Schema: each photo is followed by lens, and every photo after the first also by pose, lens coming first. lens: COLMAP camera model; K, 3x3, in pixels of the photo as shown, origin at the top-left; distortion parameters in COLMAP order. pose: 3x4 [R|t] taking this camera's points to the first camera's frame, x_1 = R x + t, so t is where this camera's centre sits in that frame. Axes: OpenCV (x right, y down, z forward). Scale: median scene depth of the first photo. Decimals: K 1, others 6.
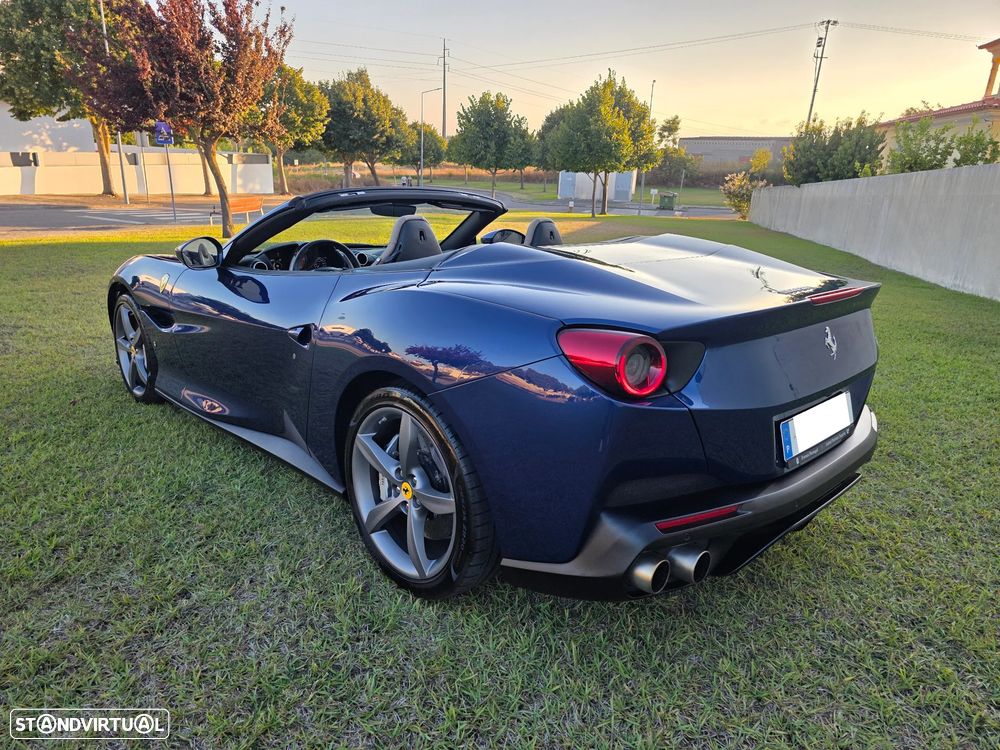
lens RADIAL K [[680.2, 0, 495.7], [0, 680.2, 377.8], [0, 0, 1]] dist [0.032914, -0.034741]
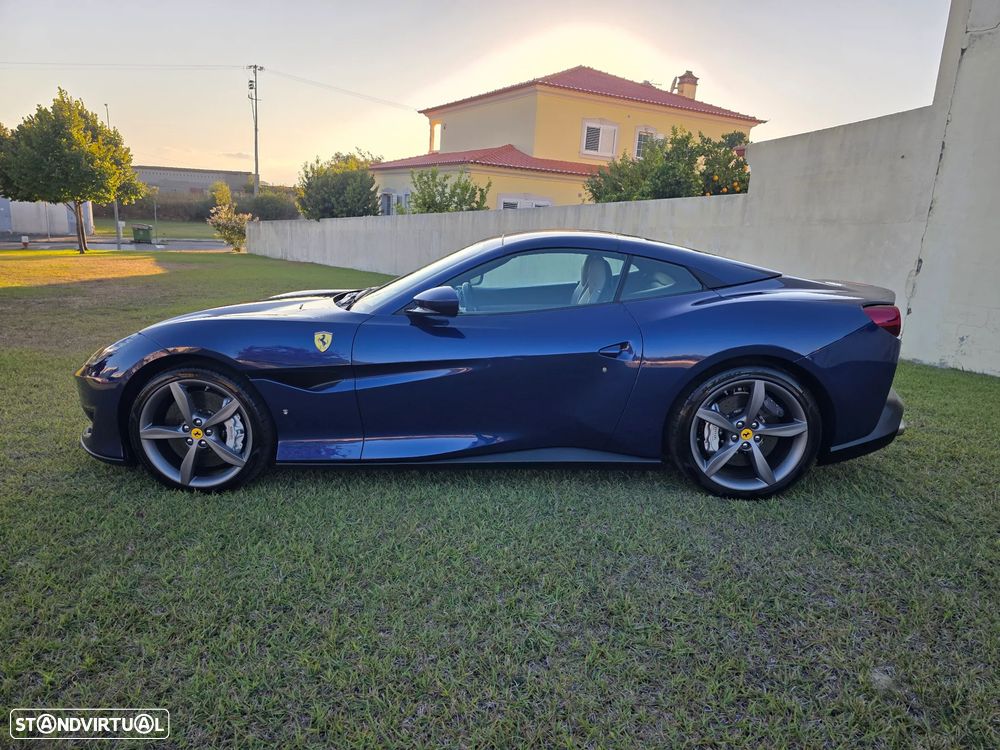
lens RADIAL K [[680.2, 0, 505.3], [0, 680.2, 380.0], [0, 0, 1]] dist [0.032914, -0.034741]
pose [[0.710022, -0.160585, 0.685625, -1.043321], [0.188152, 0.981515, 0.035040, -0.074596], [-0.678578, 0.104122, 0.727111, 0.179014]]
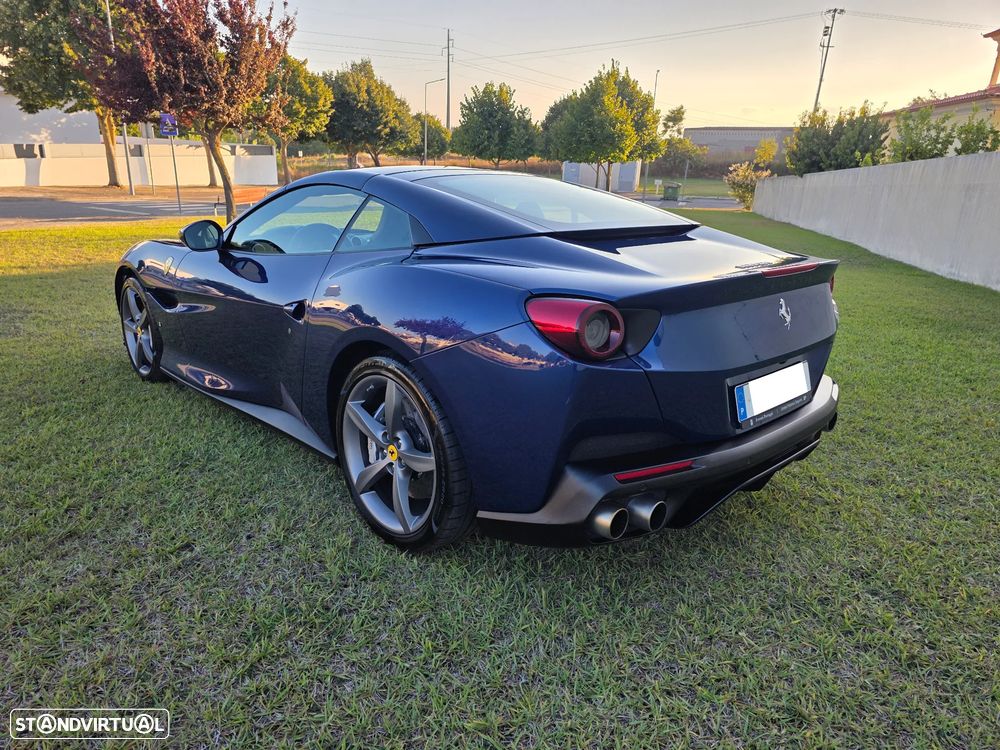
lens RADIAL K [[680.2, 0, 492.7], [0, 680.2, 376.6], [0, 0, 1]] dist [0.032914, -0.034741]
pose [[0.999941, 0.001344, -0.010748, 0.026677], [-0.001237, 0.999949, 0.010009, 0.023327], [0.010761, -0.009995, 0.999892, -0.050374]]
